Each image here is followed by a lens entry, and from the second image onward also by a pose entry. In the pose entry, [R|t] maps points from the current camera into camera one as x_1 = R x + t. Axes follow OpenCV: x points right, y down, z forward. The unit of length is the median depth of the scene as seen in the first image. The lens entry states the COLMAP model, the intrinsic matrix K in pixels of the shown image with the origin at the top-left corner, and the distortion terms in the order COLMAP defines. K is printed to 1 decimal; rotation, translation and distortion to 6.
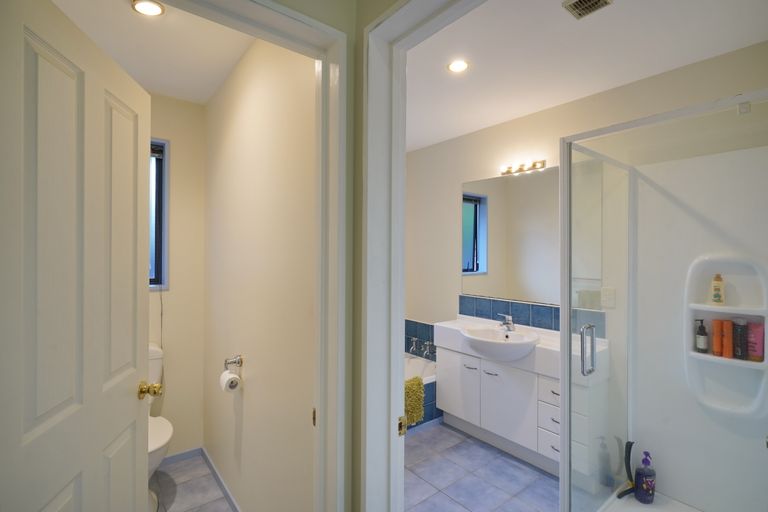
lens RADIAL K [[373.4, 0, 390.0], [0, 373.4, 250.9], [0, 0, 1]] dist [0.002616, 0.000166]
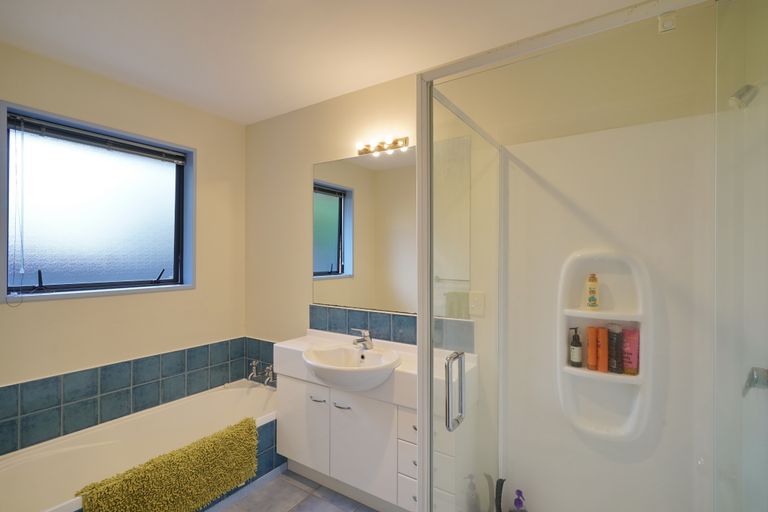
lens RADIAL K [[373.4, 0, 382.0], [0, 373.4, 256.8], [0, 0, 1]] dist [0.002616, 0.000166]
pose [[0.957562, -0.005492, 0.288174, 0.142239], [0.002642, 0.999944, 0.010279, 0.011264], [-0.288214, -0.009082, 0.957523, 0.265920]]
